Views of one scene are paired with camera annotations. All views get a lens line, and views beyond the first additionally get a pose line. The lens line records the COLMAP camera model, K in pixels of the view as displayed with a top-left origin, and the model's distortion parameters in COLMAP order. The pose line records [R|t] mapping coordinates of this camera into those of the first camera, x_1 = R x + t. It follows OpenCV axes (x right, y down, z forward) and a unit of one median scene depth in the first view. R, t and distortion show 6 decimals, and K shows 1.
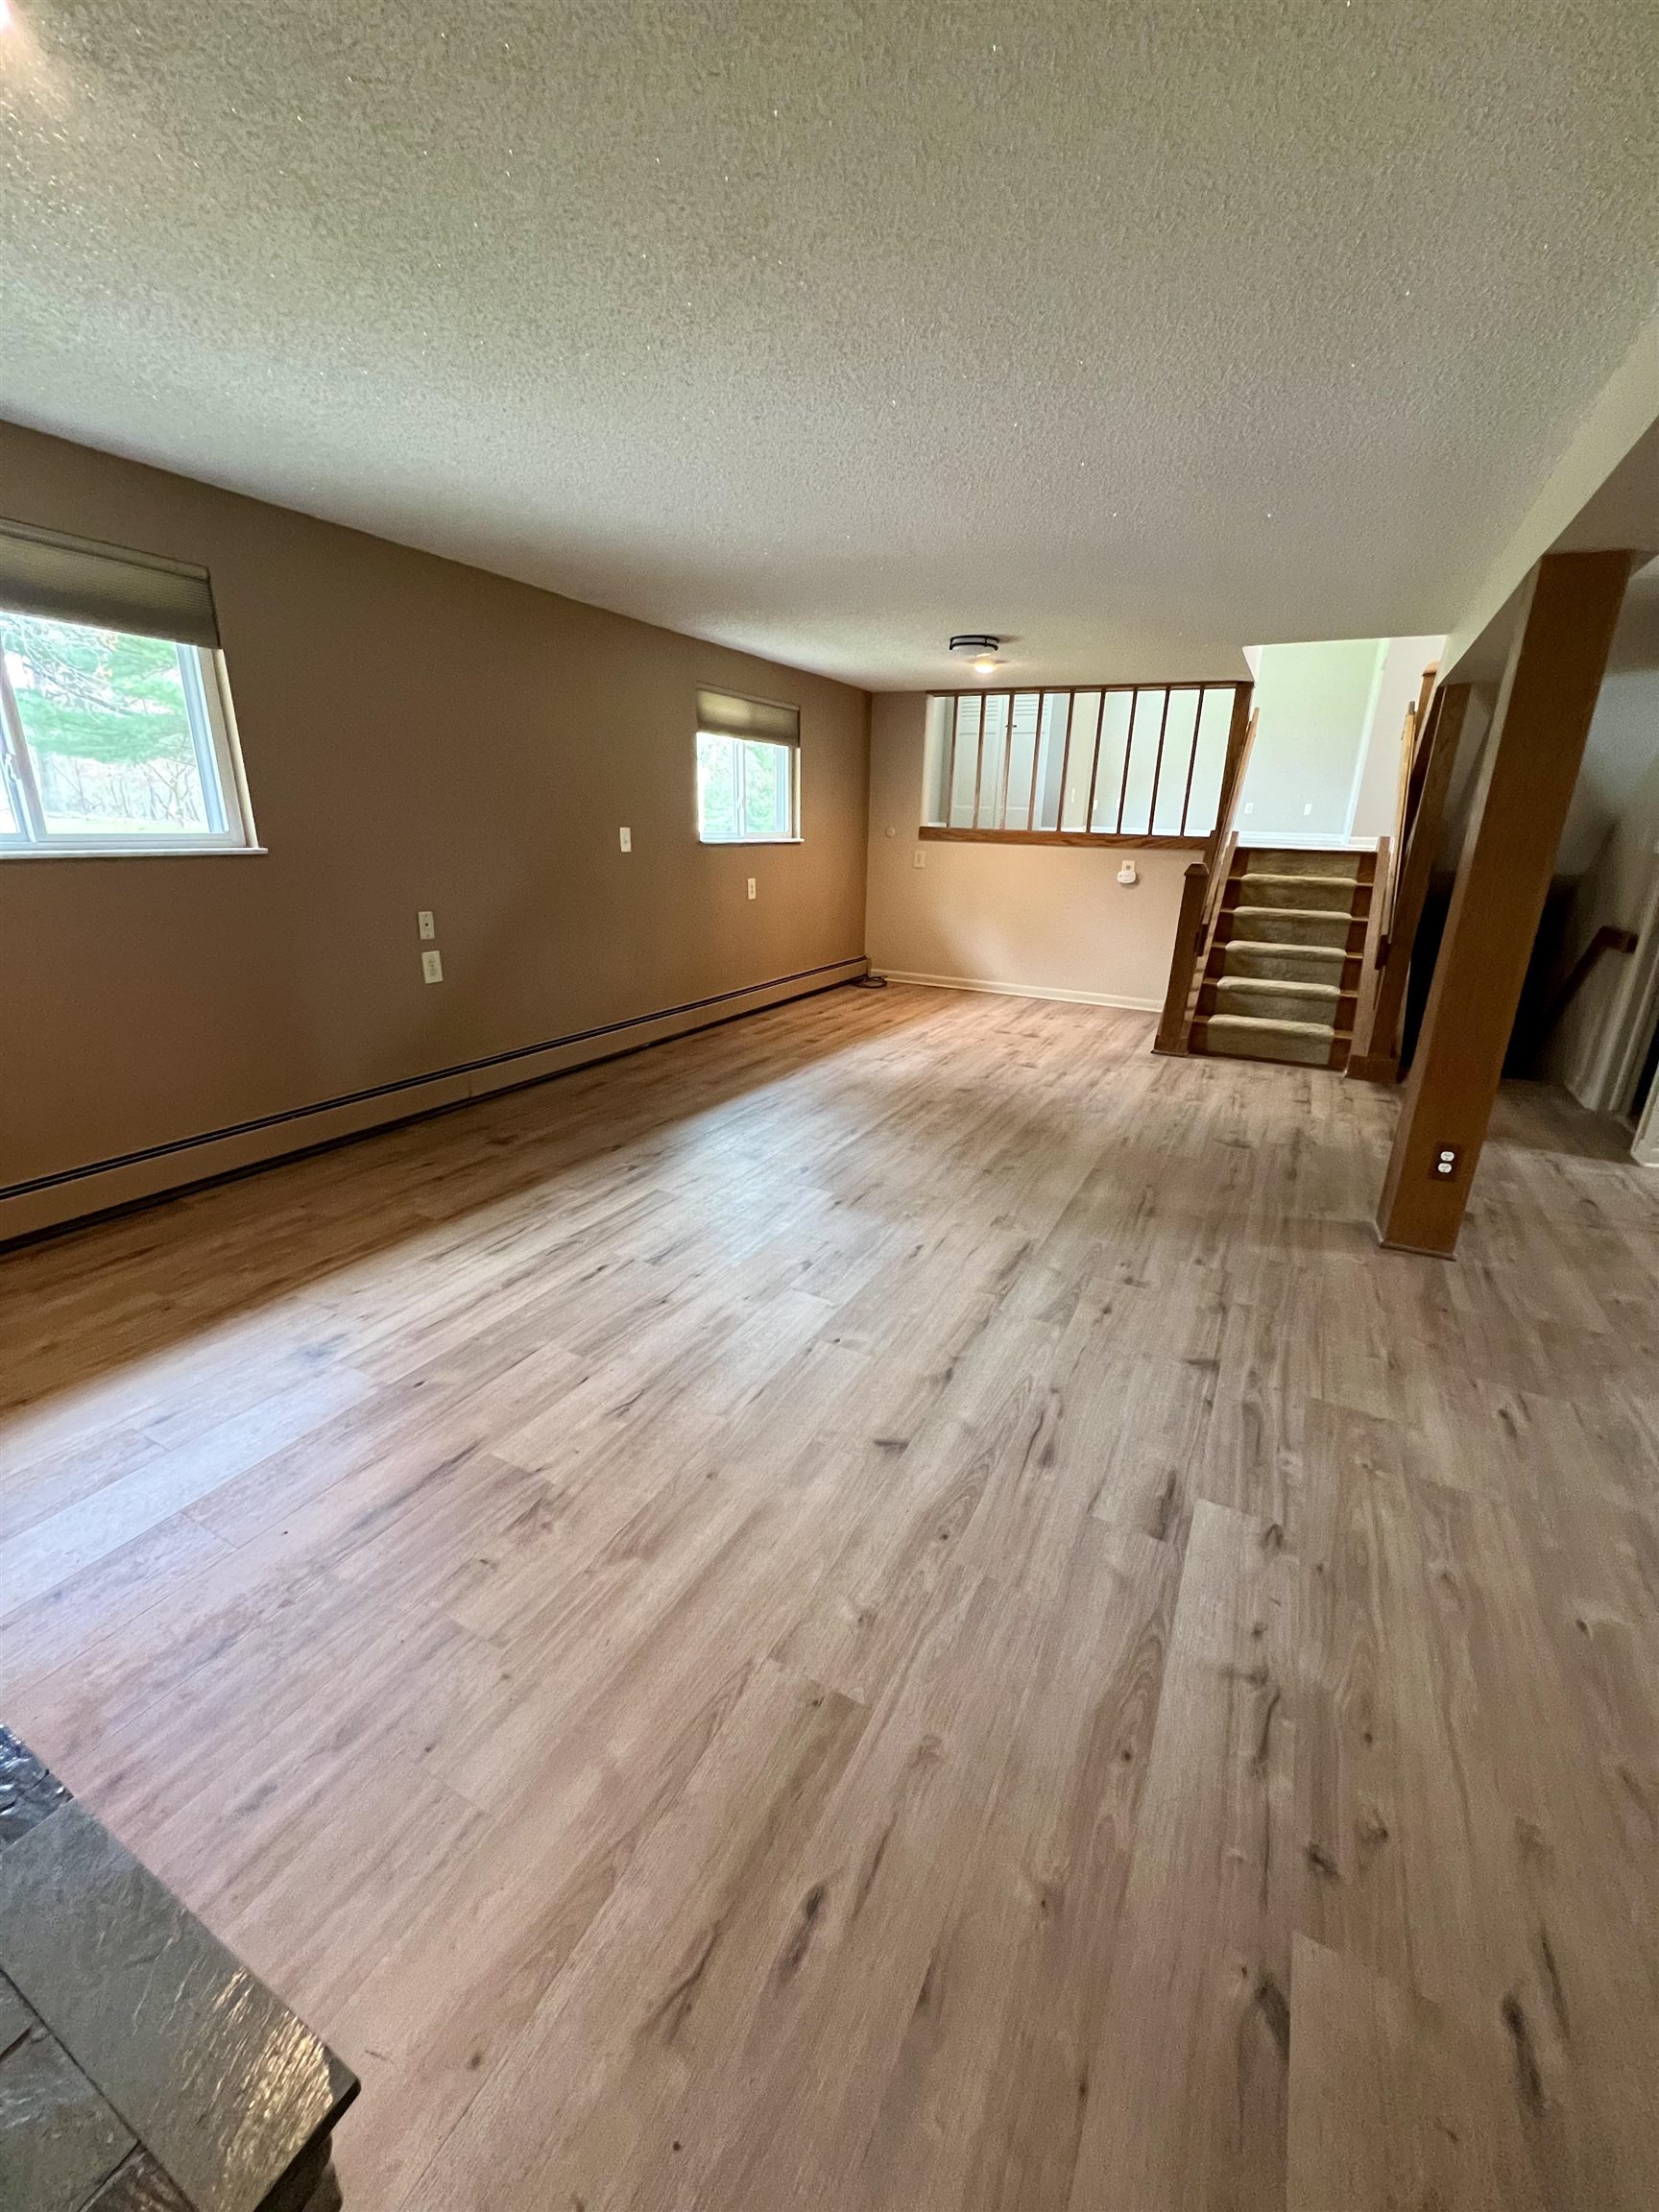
lens RADIAL K [[893.3, 0, 830.3], [0, 893.3, 1103.4], [0, 0, 1]] dist [0.002954, 0.000352]
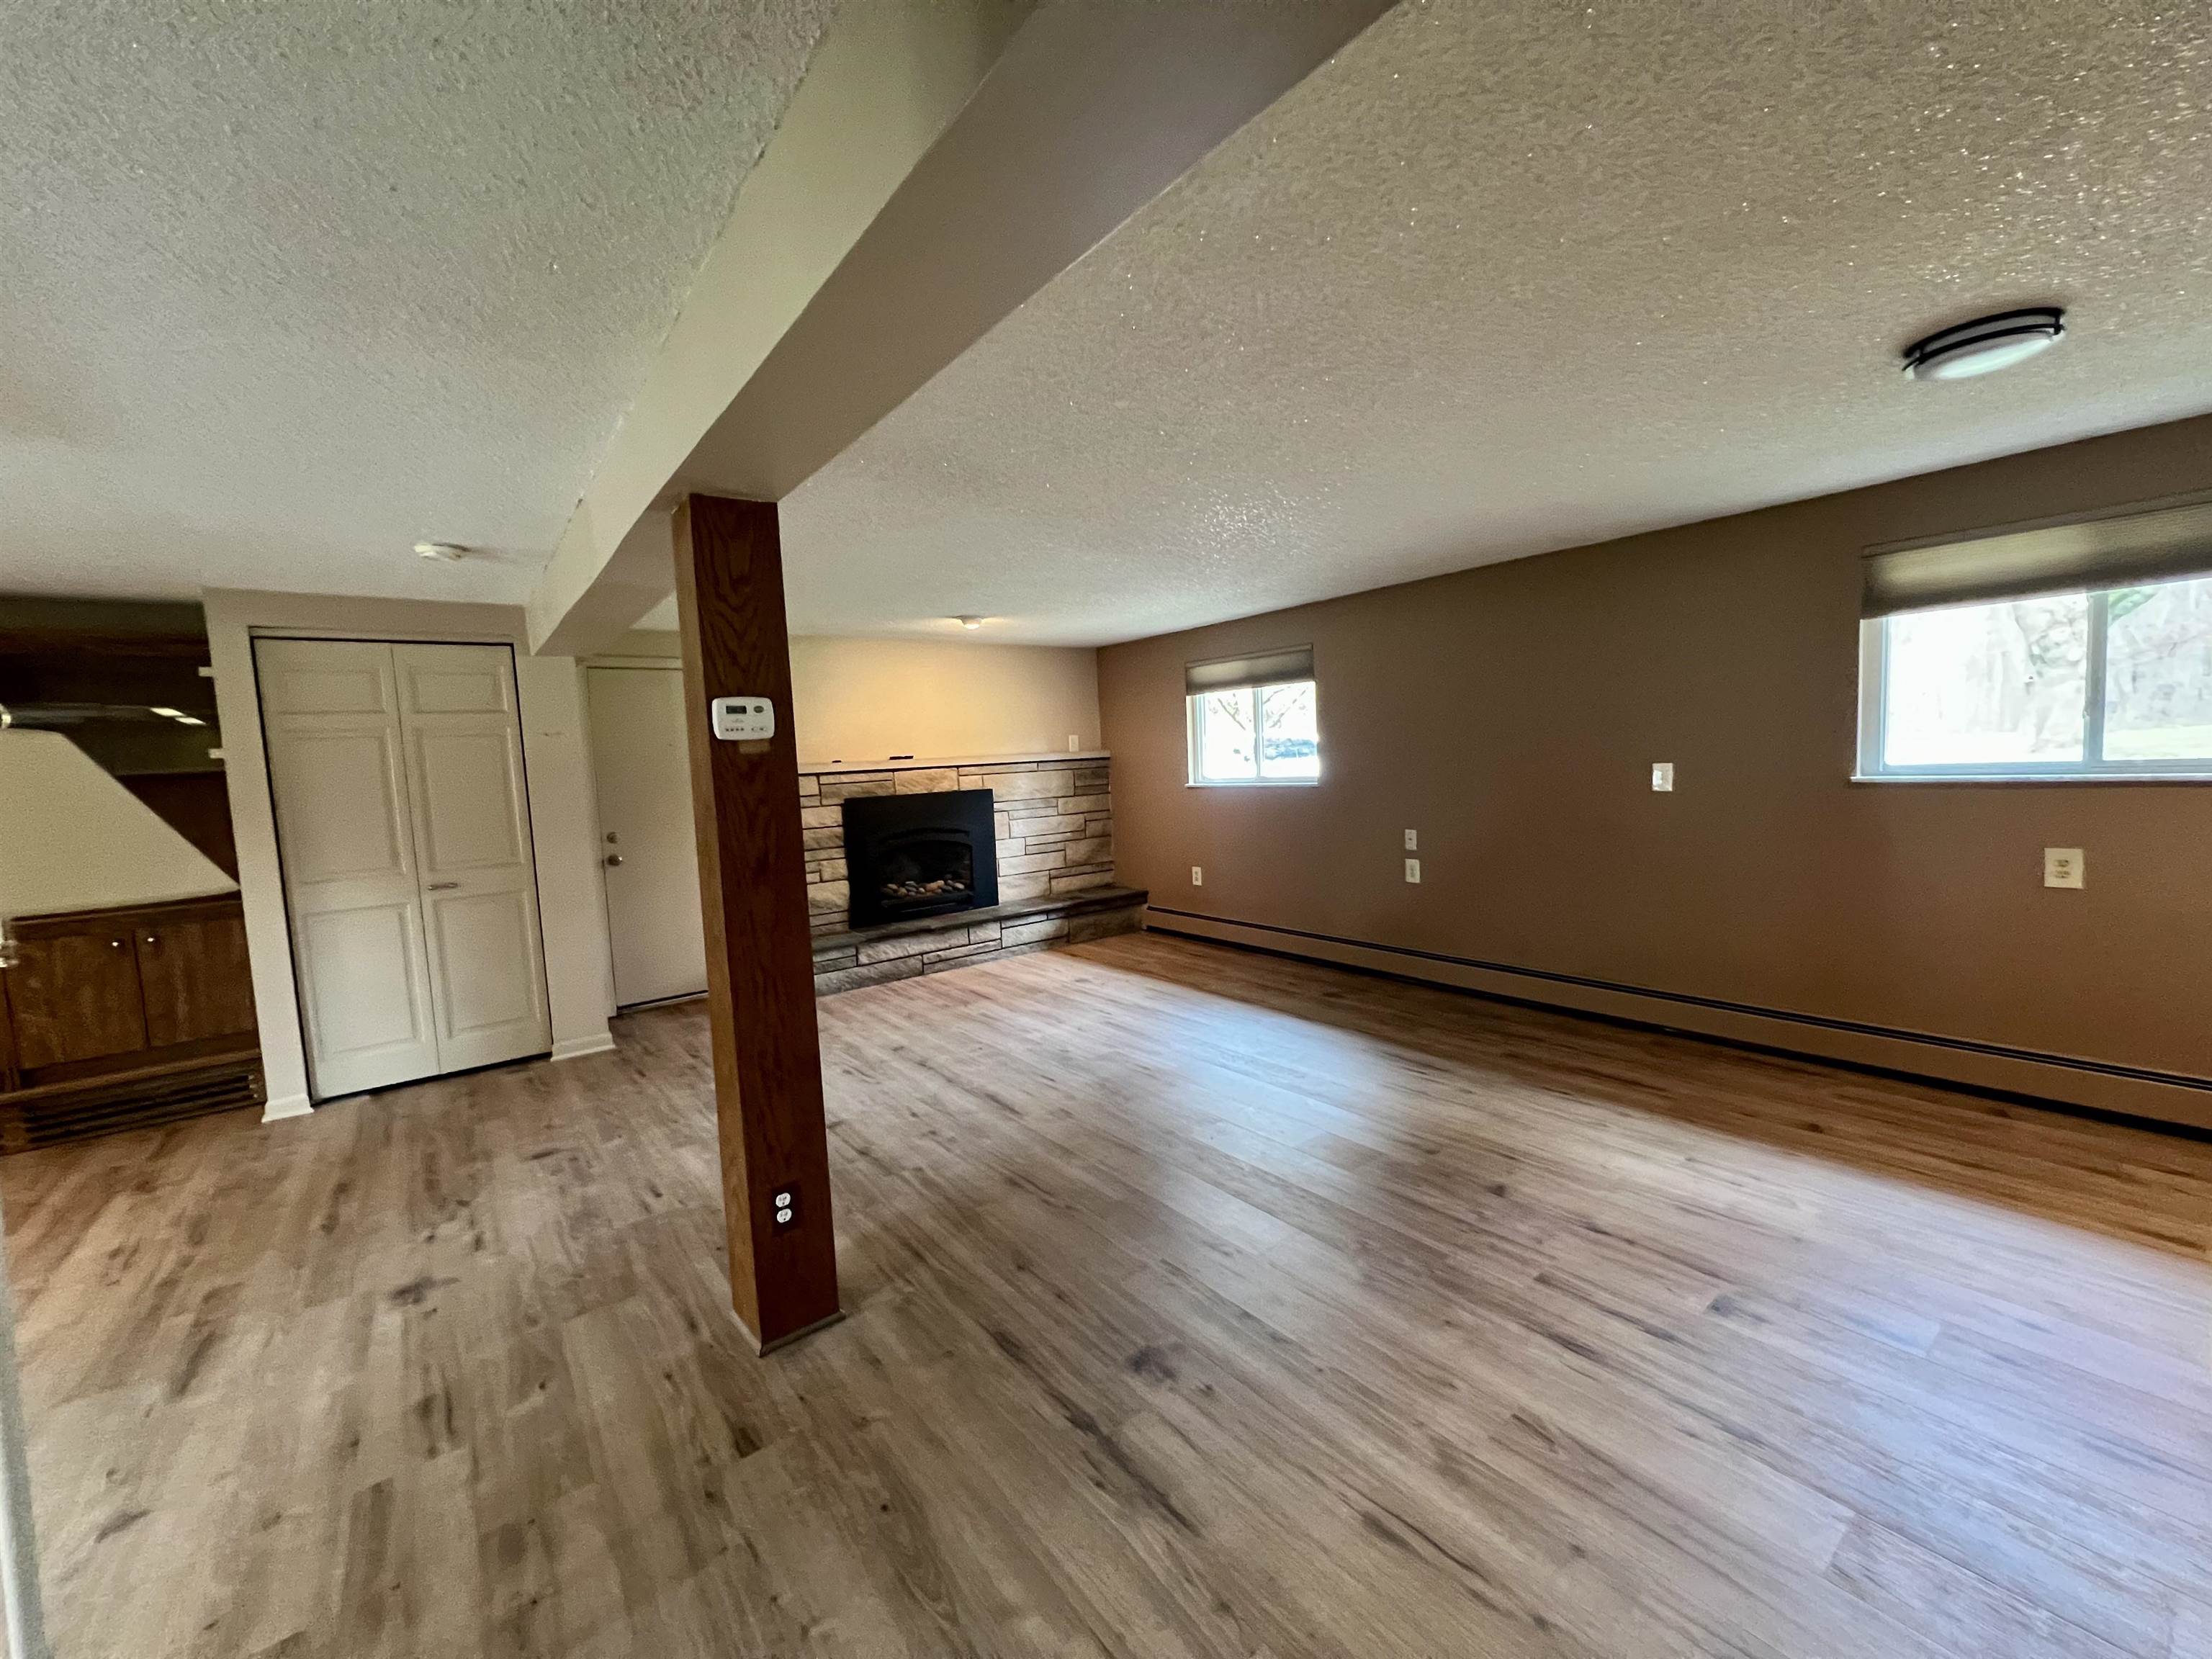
lens RADIAL K [[893.3, 0, 1107.4], [0, 893.3, 835.4], [0, 0, 1]] dist [0.002954, 0.000352]
pose [[-0.427150, 0.073718, -0.901171, 1.129481], [-0.239180, 0.951955, 0.191243, -0.421619], [0.871972, 0.297232, -0.388996, 1.343001]]
